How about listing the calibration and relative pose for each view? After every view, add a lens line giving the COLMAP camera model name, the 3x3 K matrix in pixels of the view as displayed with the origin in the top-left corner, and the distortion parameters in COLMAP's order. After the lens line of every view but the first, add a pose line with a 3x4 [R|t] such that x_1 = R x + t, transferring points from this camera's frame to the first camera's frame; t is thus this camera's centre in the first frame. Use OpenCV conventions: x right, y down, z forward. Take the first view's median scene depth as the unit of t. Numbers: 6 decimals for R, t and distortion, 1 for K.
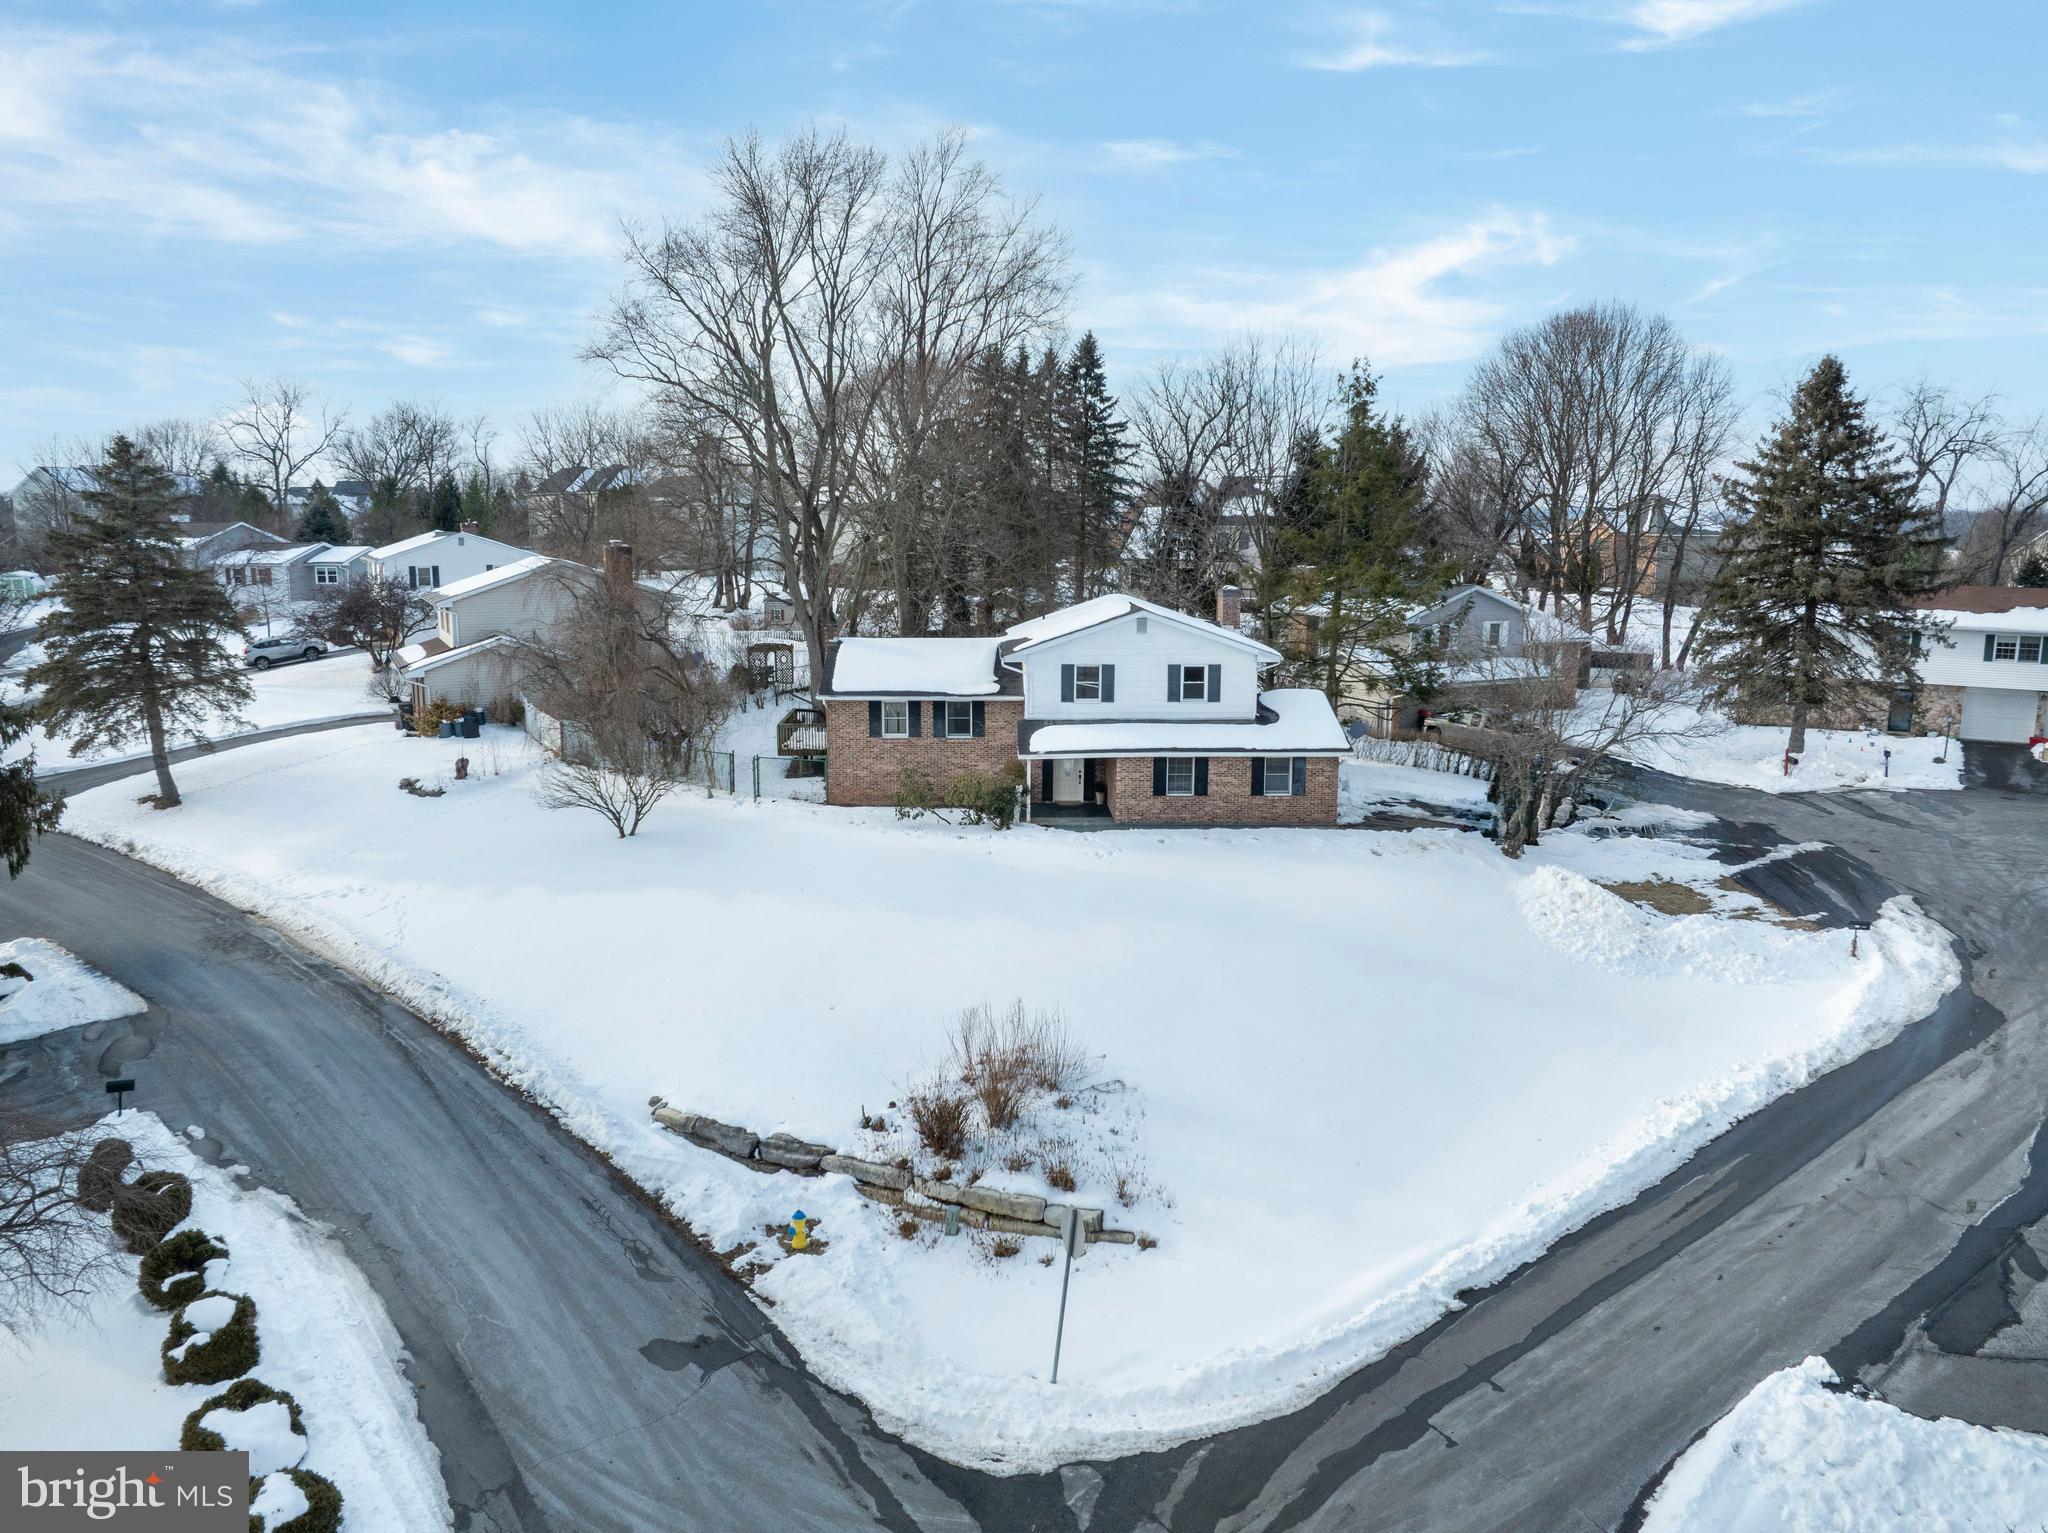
lens RADIAL K [[1440.9, 0, 1024.0], [0, 1440.9, 778.0], [0, 0, 1]] dist [-0.030360, -0.011935]
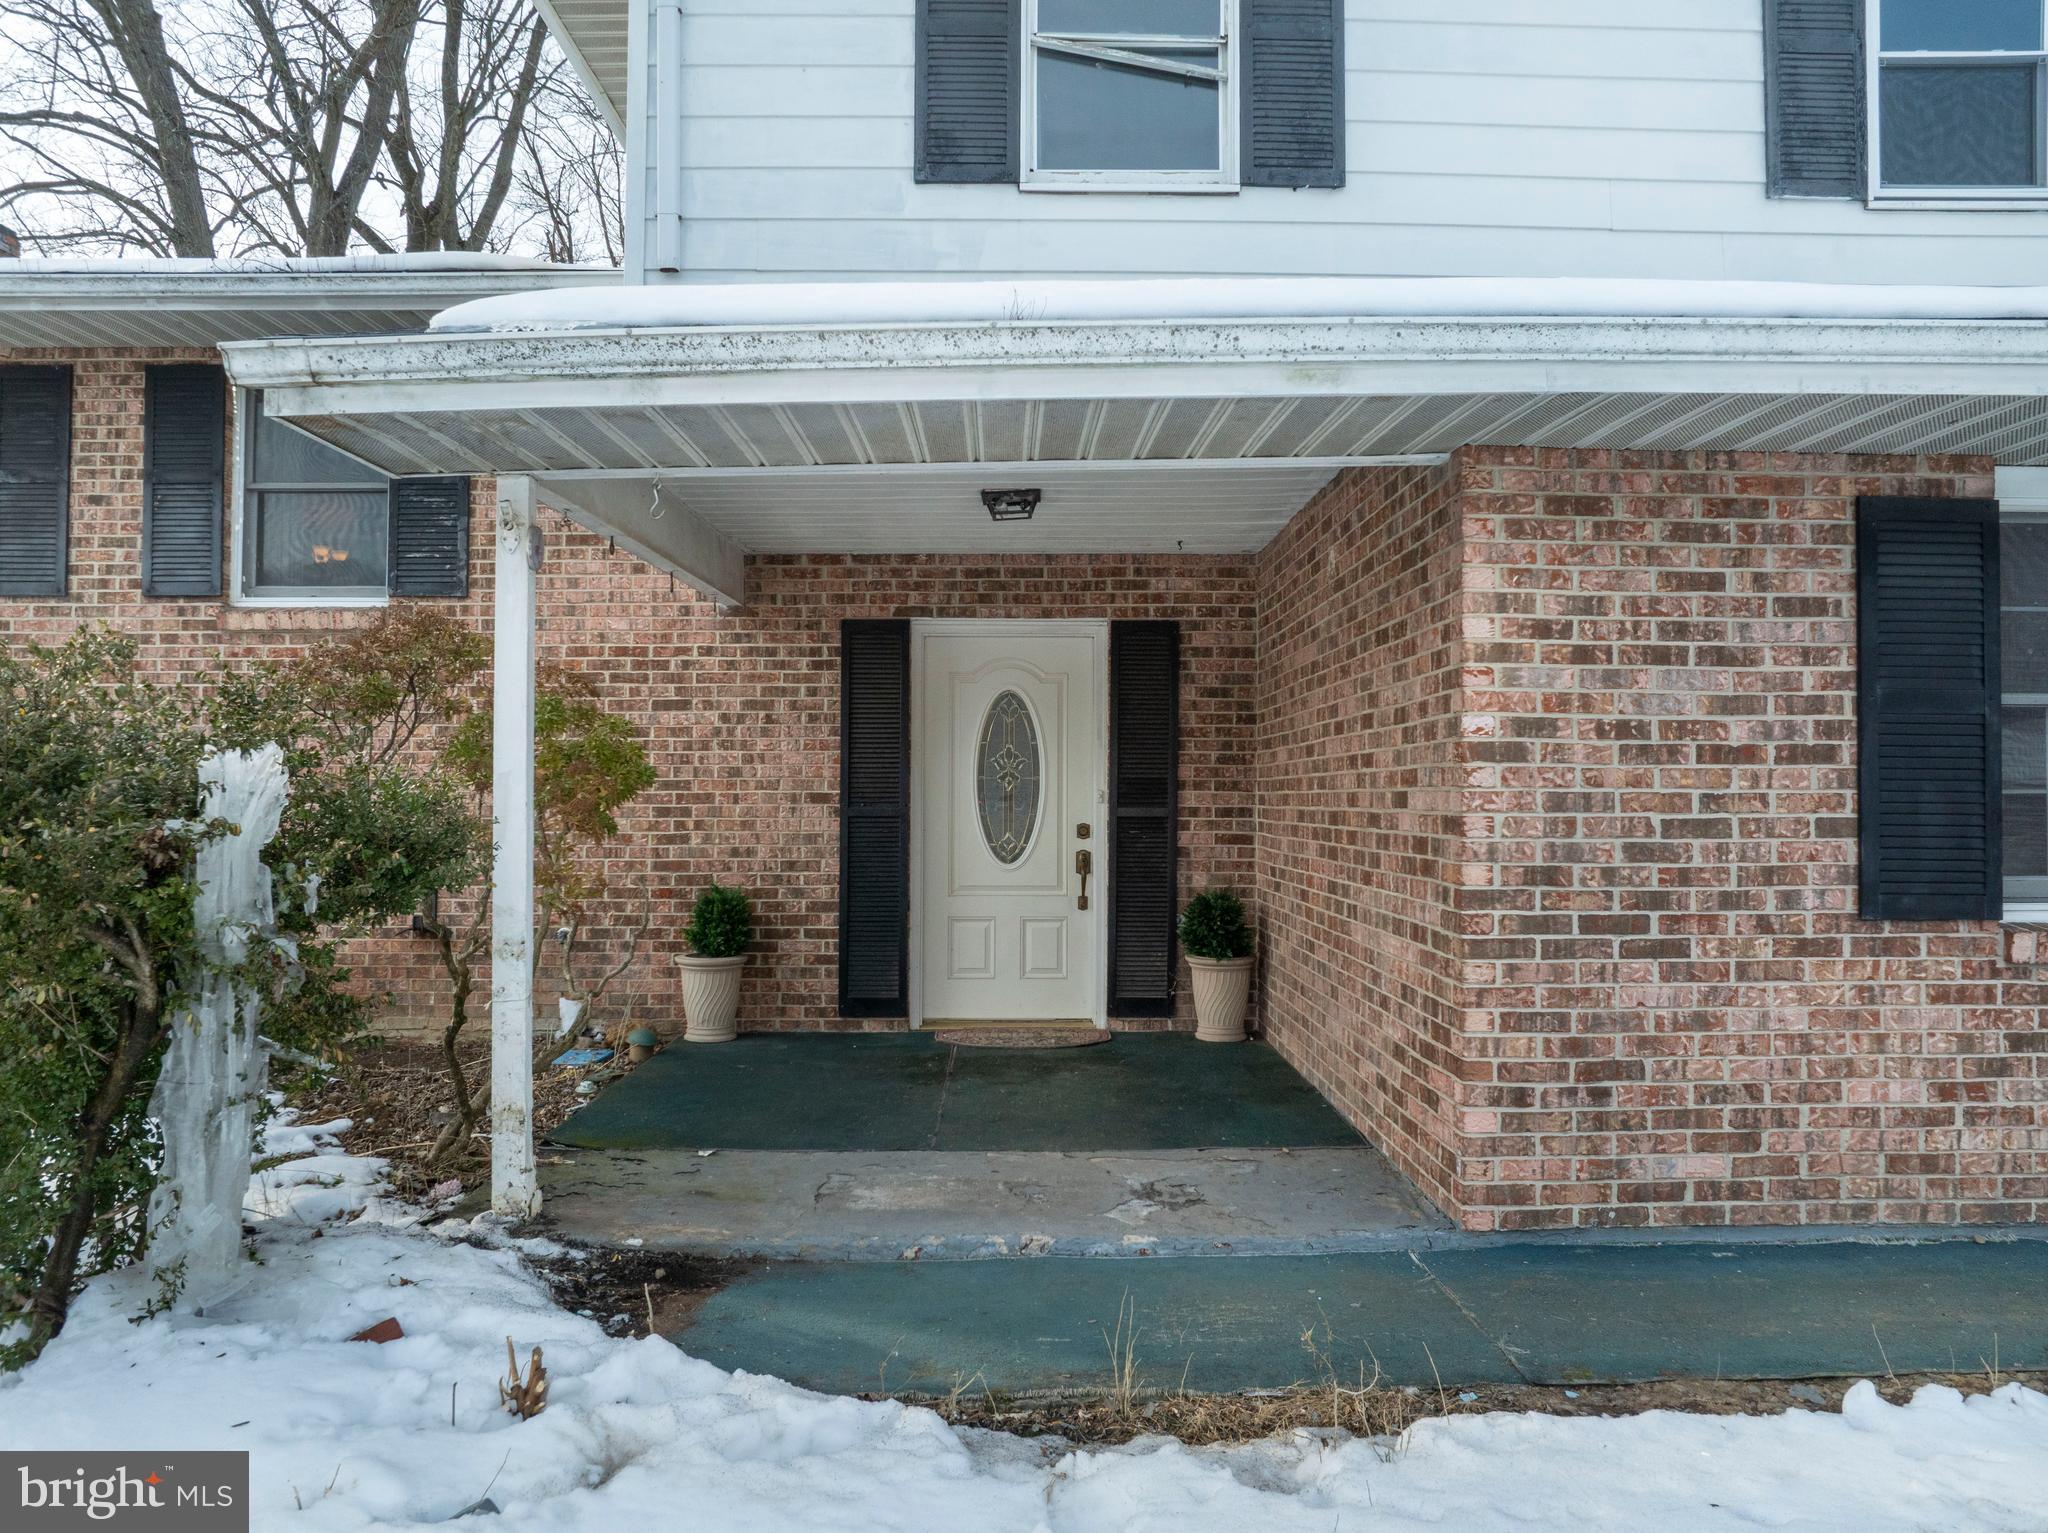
lens RADIAL K [[1440.9, 0, 1024.2], [0, 1440.9, 767.3], [0, 0, 1]] dist [-0.030360, -0.011935]
pose [[0.999820, -0.000690, -0.018944, 0.037467], [-0.002896, 0.982052, -0.188588, 0.019499], [0.018734, 0.188609, 0.981874, 0.890762]]
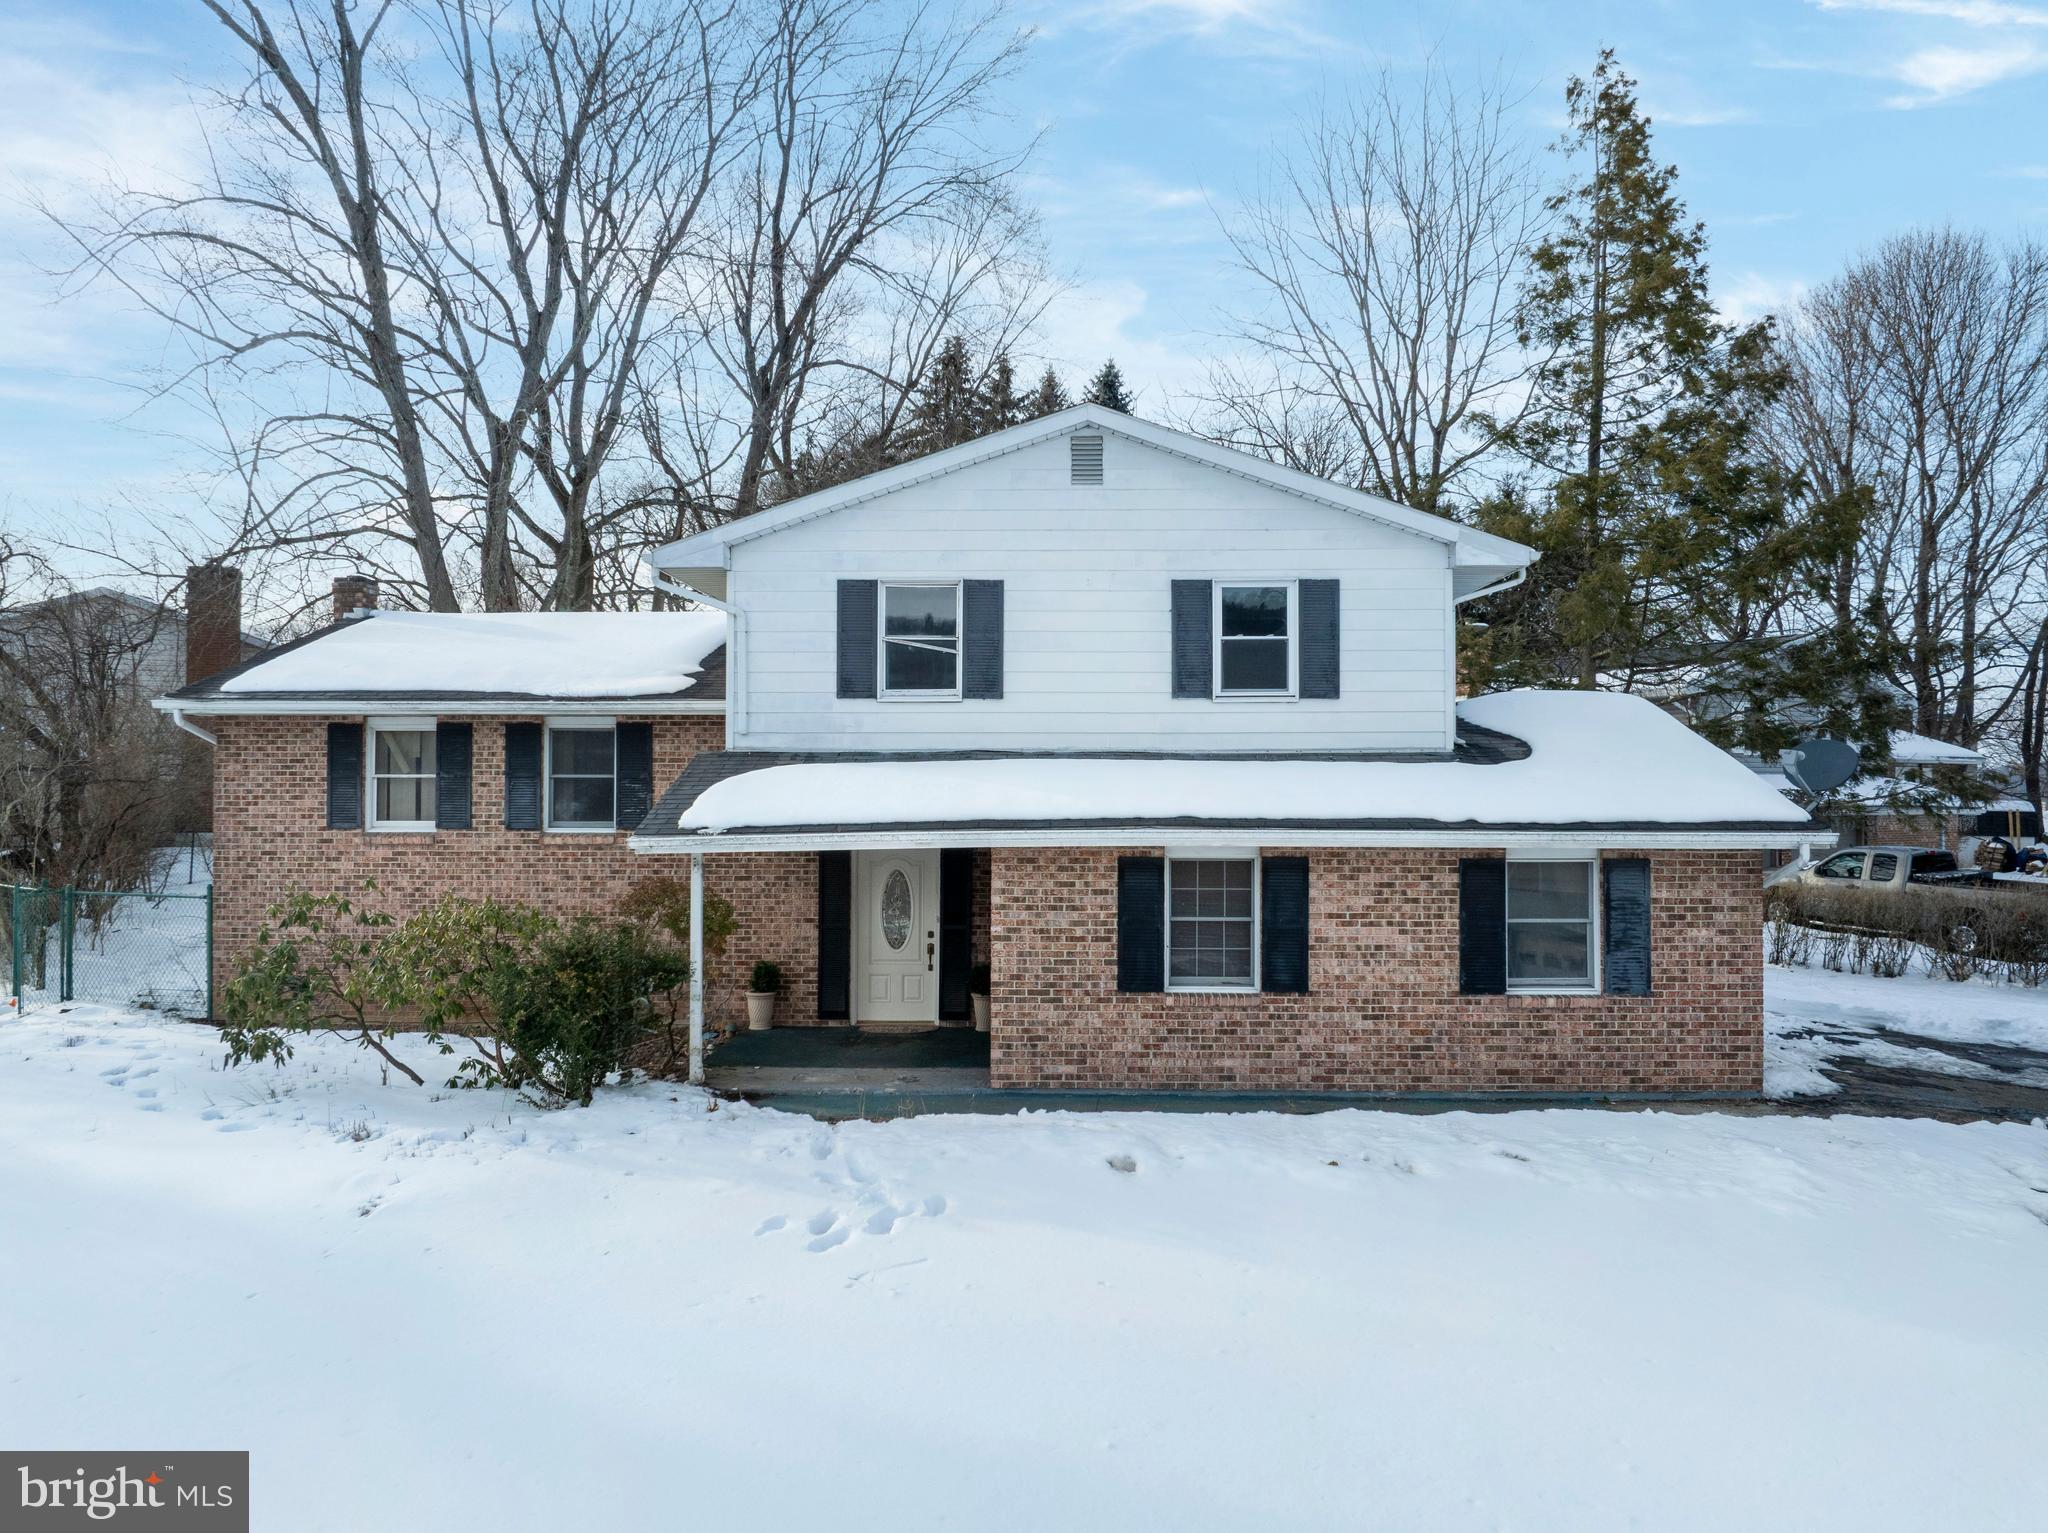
lens RADIAL K [[1440.9, 0, 1027.5], [0, 1440.9, 763.5], [0, 0, 1]] dist [-0.030360, -0.011935]
pose [[0.998364, -0.002208, -0.057134, 0.086309], [-0.008817, 0.981358, -0.191985, 0.022399], [0.056493, 0.192174, 0.979733, 0.693841]]
